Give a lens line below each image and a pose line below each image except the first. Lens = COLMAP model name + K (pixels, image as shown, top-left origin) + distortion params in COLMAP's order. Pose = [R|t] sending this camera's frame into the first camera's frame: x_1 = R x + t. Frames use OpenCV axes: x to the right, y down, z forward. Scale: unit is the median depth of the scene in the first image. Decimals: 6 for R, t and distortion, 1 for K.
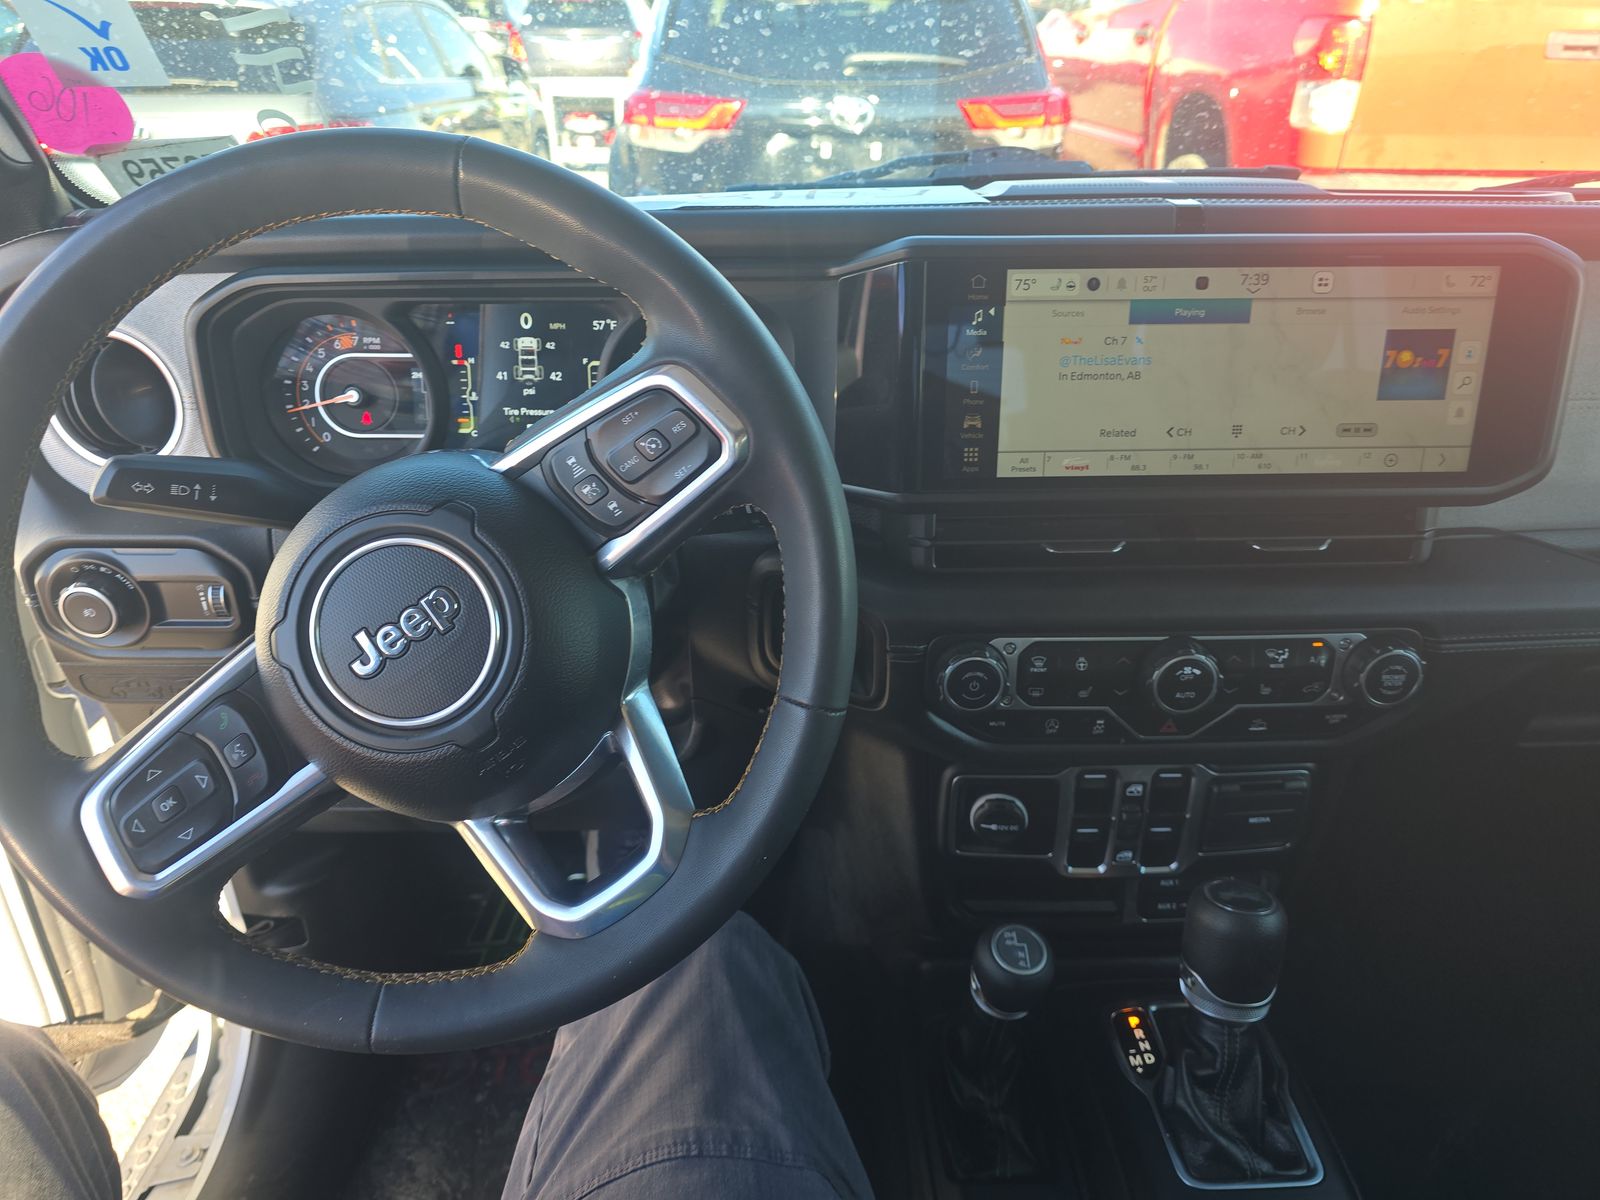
lens RADIAL K [[1069.7, 0, 805.4], [0, 1069.7, 601.4], [0, 0, 1]] dist [0.029982, -0.034888]
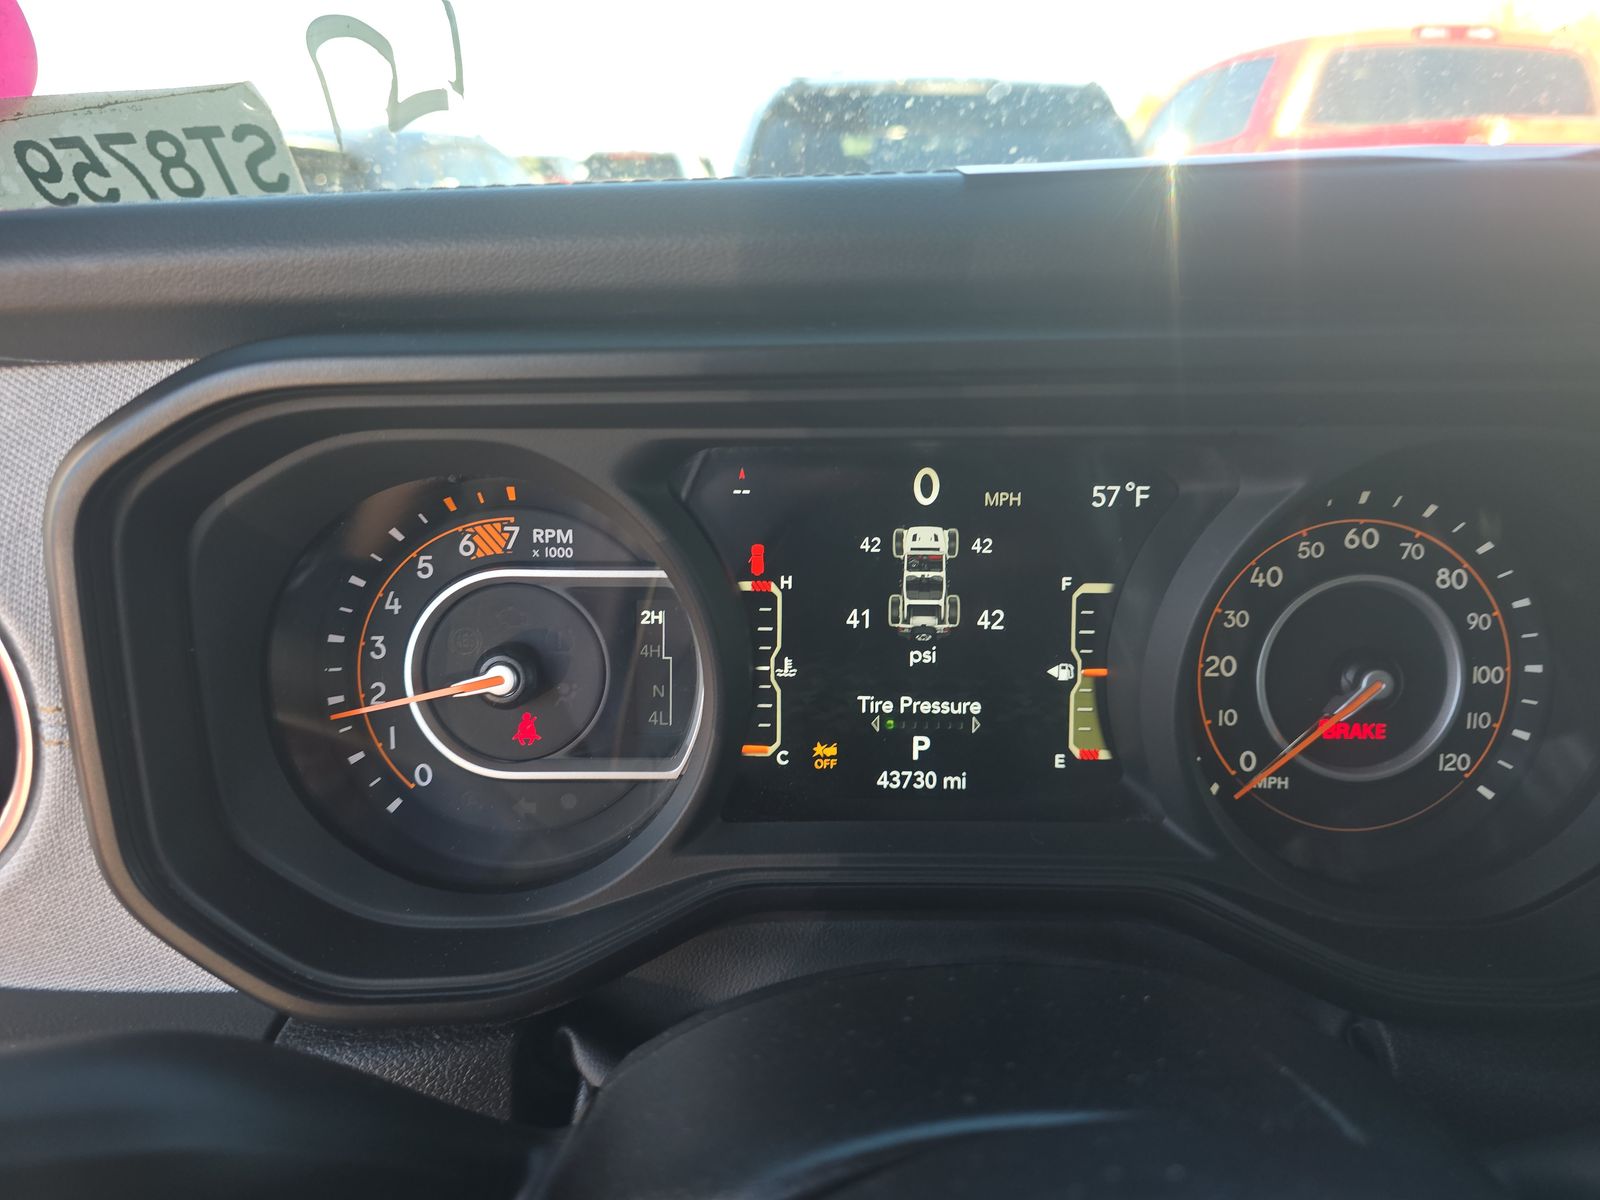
lens RADIAL K [[1076.7, 0, 800.0], [0, 1076.7, 600.0], [0, 0, 1]] dist [0.031936, -0.045148]
pose [[0.999475, 0.006162, -0.031819, -0.300201], [-0.010179, 0.991765, -0.127667, -0.169915], [0.030770, 0.127924, 0.991307, 0.613480]]
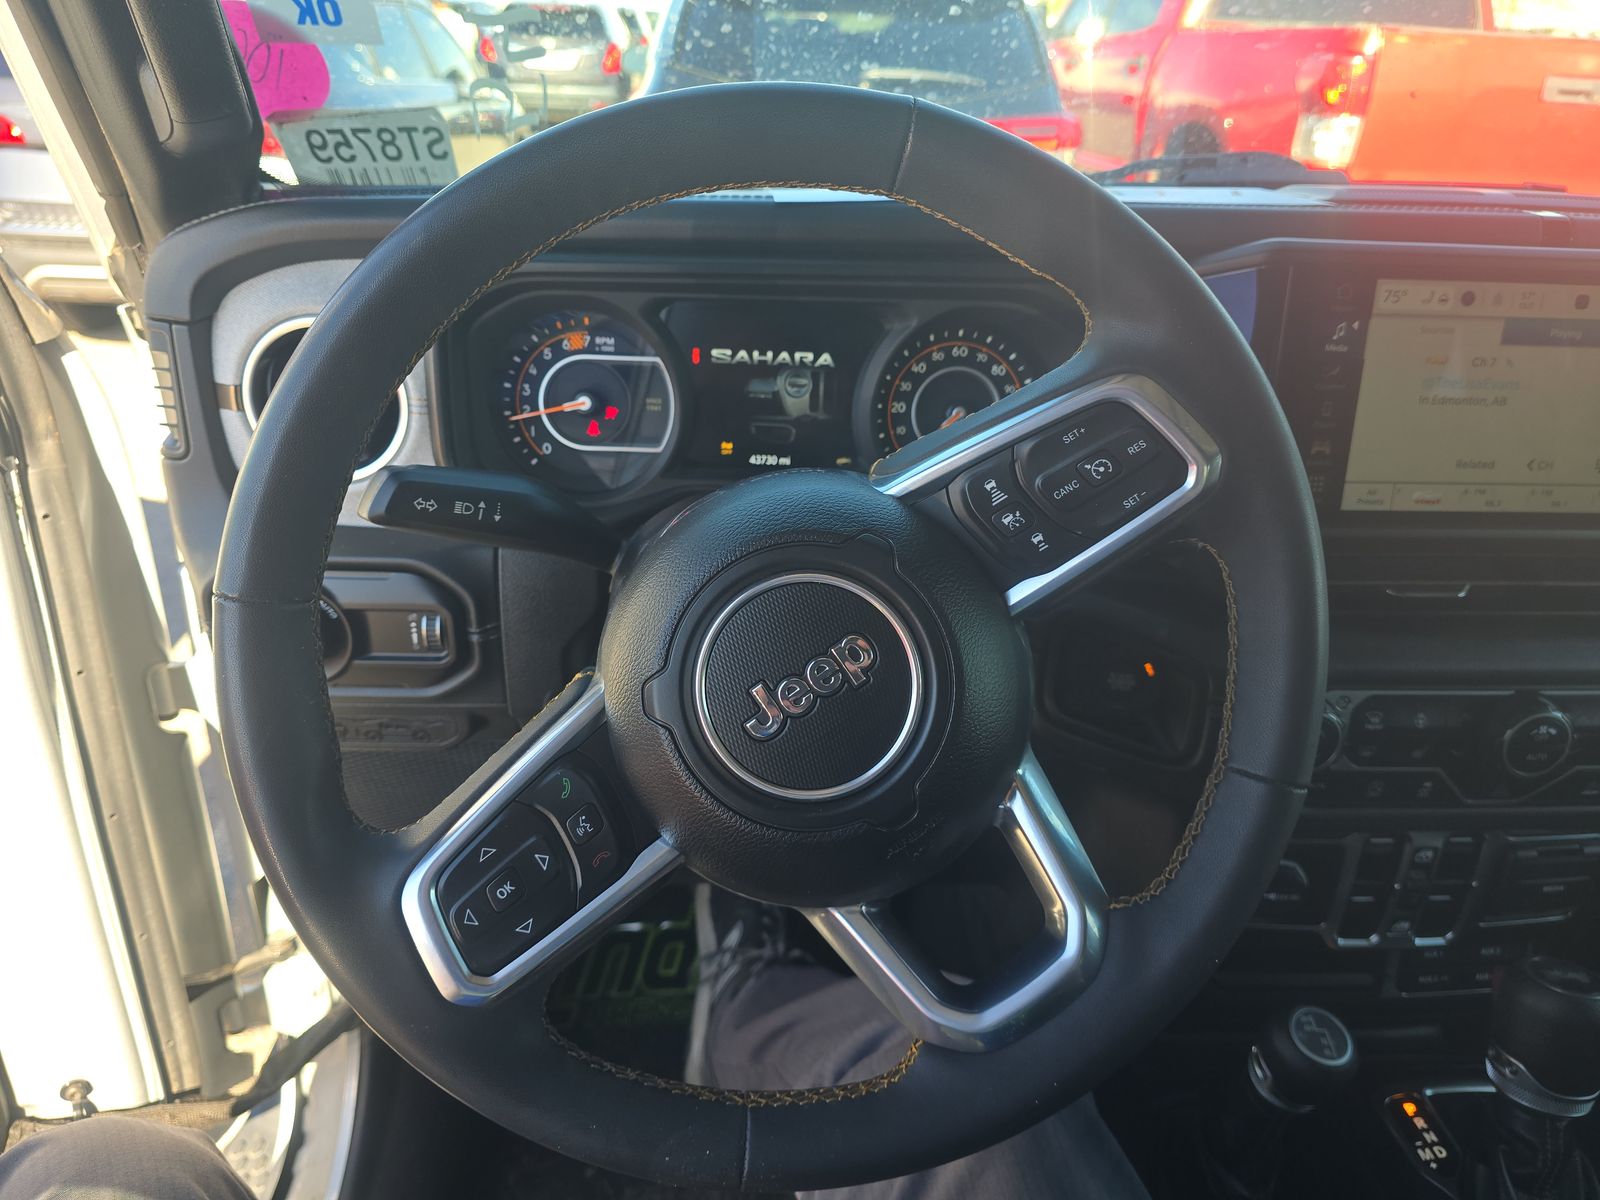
lens RADIAL K [[1076.7, 0, 800.0], [0, 1076.7, 600.0], [0, 0, 1]] dist [0.031936, -0.045148]
pose [[0.998937, 0.017543, 0.042638, -0.277175], [-0.016736, 0.999675, -0.019209, -0.014831], [-0.042962, 0.018475, 0.998906, 0.108095]]
